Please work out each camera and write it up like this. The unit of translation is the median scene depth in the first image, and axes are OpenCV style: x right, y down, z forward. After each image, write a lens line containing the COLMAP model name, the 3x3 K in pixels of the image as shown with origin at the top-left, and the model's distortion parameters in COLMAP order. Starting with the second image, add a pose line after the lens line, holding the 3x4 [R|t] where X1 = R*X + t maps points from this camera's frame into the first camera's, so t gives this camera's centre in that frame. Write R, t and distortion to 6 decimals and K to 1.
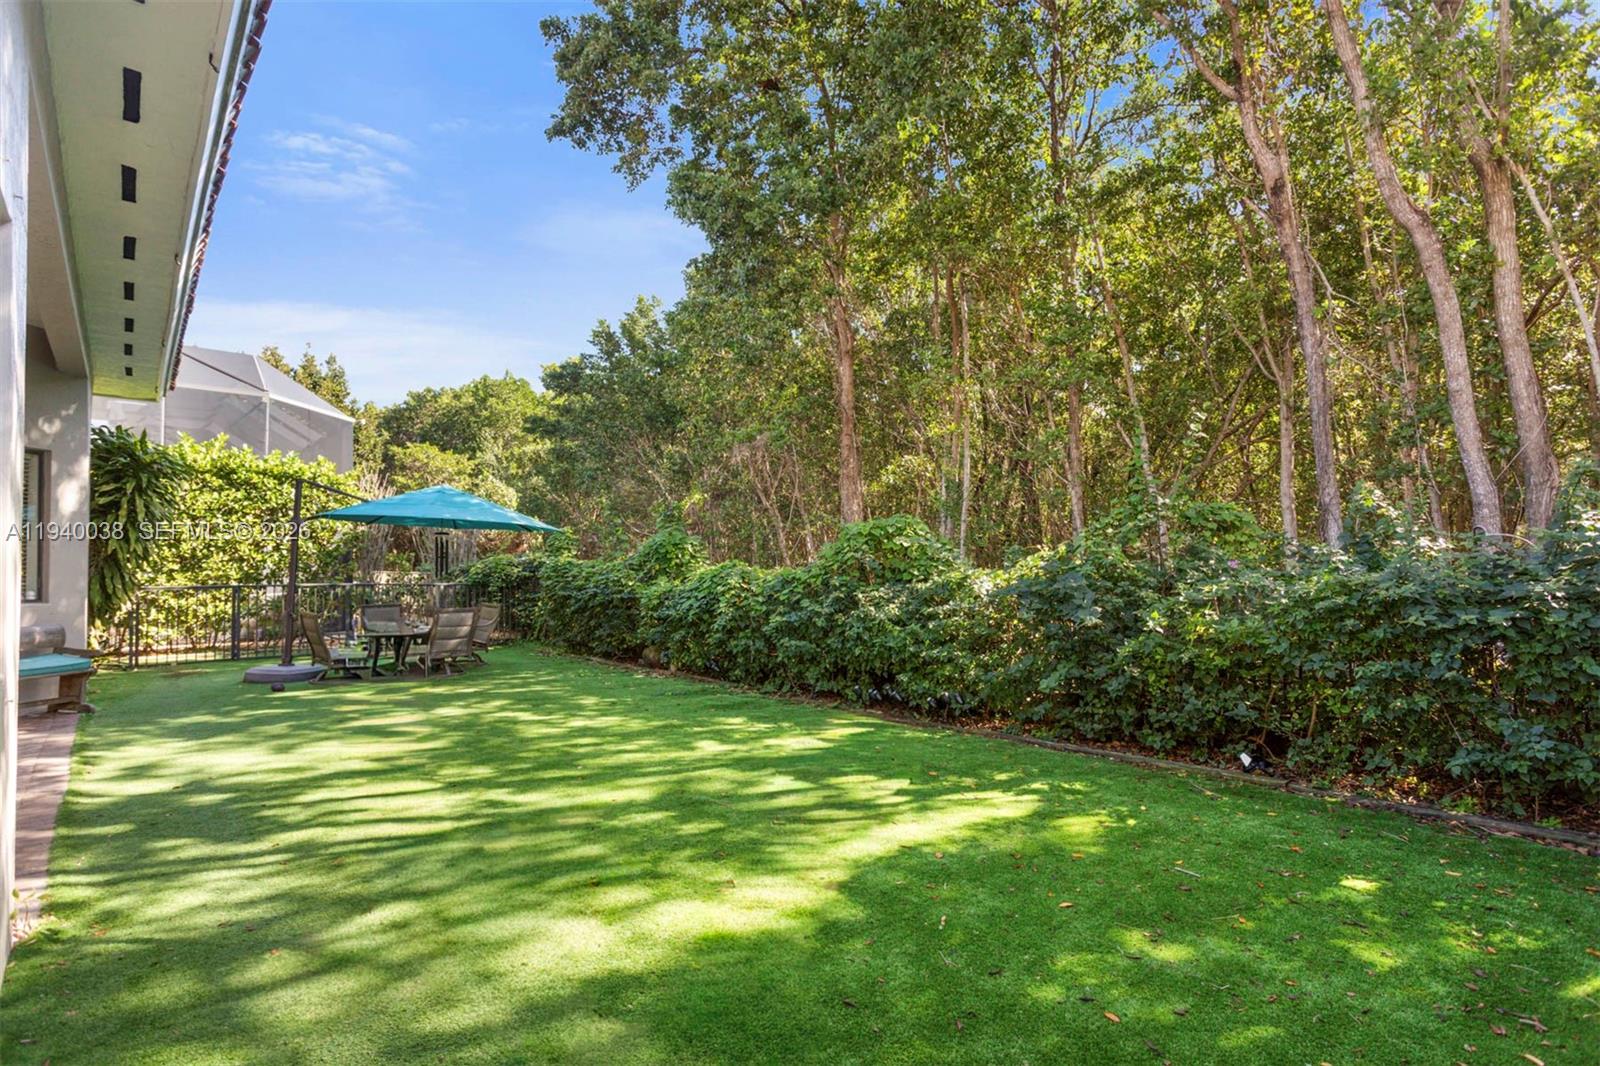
lens RADIAL K [[773.2, 0, 799.7], [0, 773.2, 538.6], [0, 0, 1]] dist [-0.005728, 0.001724]
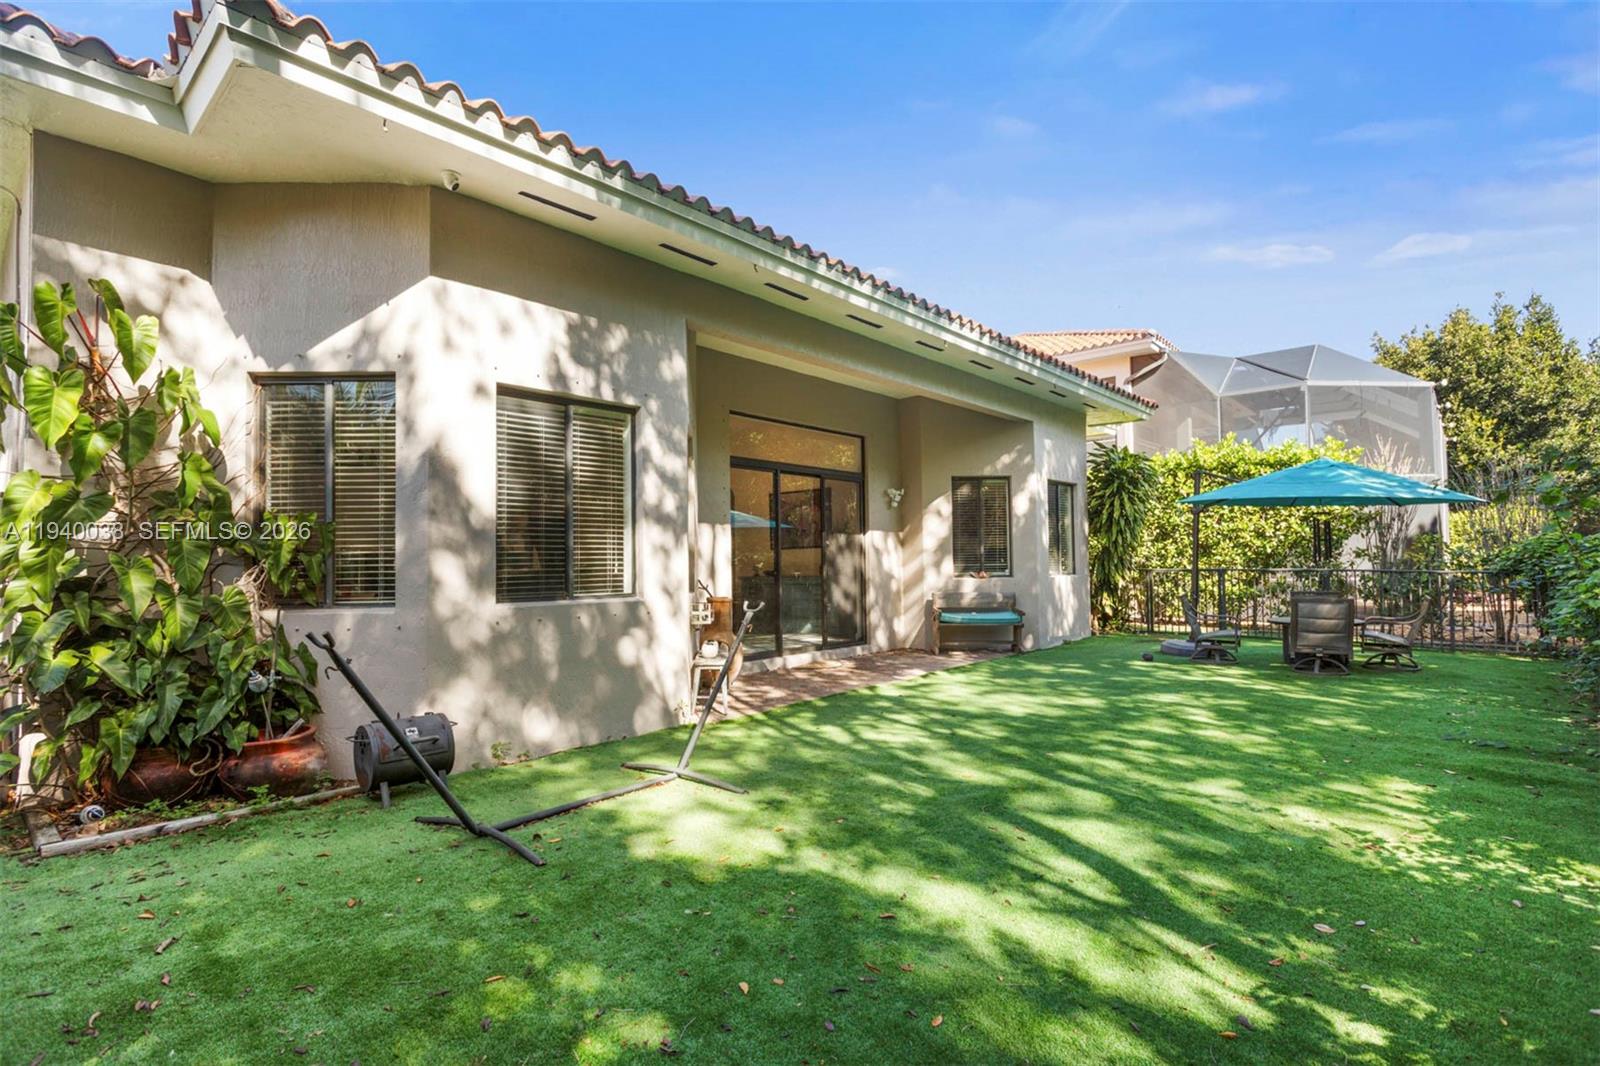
lens RADIAL K [[773.2, 0, 799.7], [0, 773.2, 538.6], [0, 0, 1]] dist [-0.005728, 0.001724]
pose [[0.131787, -0.024020, -0.990987, 0.305711], [0.039153, 0.999052, -0.019008, 0.015100], [0.990505, -0.036295, 0.132603, 0.272341]]
